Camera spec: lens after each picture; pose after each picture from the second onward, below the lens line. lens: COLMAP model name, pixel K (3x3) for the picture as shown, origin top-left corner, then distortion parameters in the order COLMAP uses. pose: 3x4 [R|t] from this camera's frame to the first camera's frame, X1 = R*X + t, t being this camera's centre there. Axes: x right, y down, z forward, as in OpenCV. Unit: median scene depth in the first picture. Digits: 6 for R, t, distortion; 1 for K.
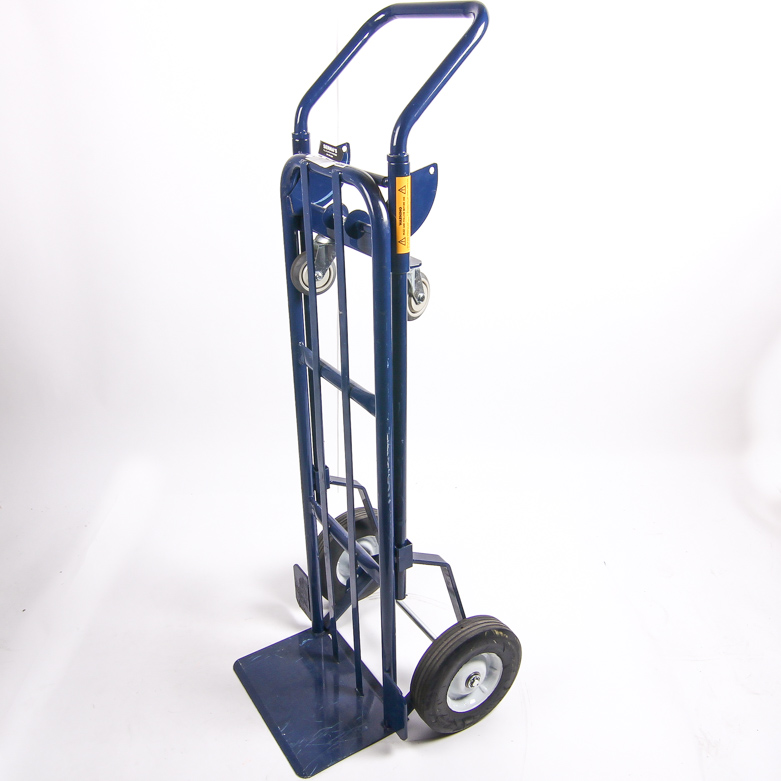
lens RADIAL K [[759.8, 0, 363.6], [0, 759.8, 390.9], [0, 0, 1]] dist [-0.019604, -0.016062]
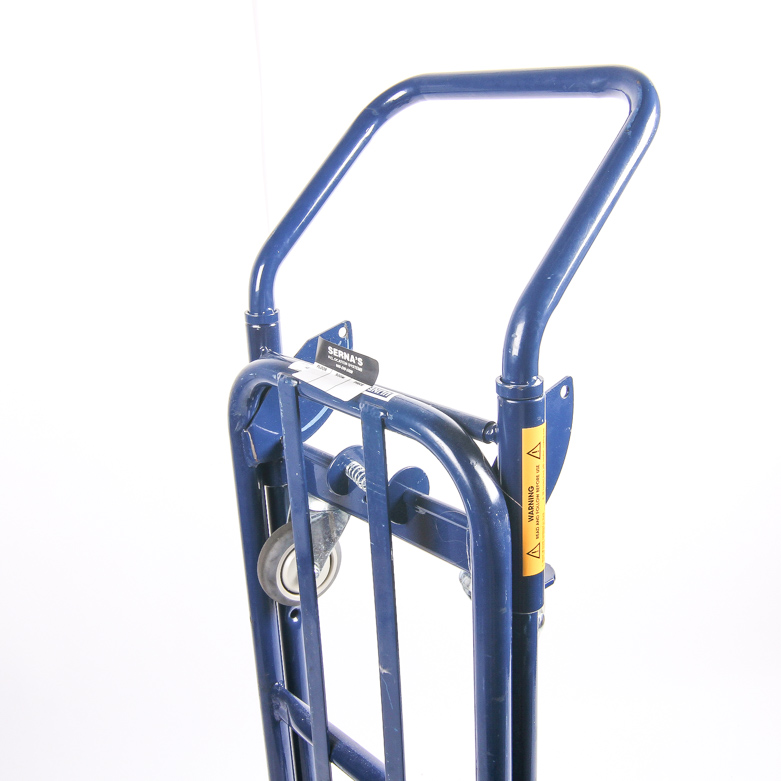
lens RADIAL K [[851.0, 0, 412.0], [0, 851.0, 388.7], [0, 0, 1]] dist [0.001774, -0.035821]
pose [[0.976164, -0.082847, 0.200601, -0.099733], [0.107516, 0.987487, -0.115367, -0.200310], [-0.188533, 0.134185, 0.972856, 0.397780]]
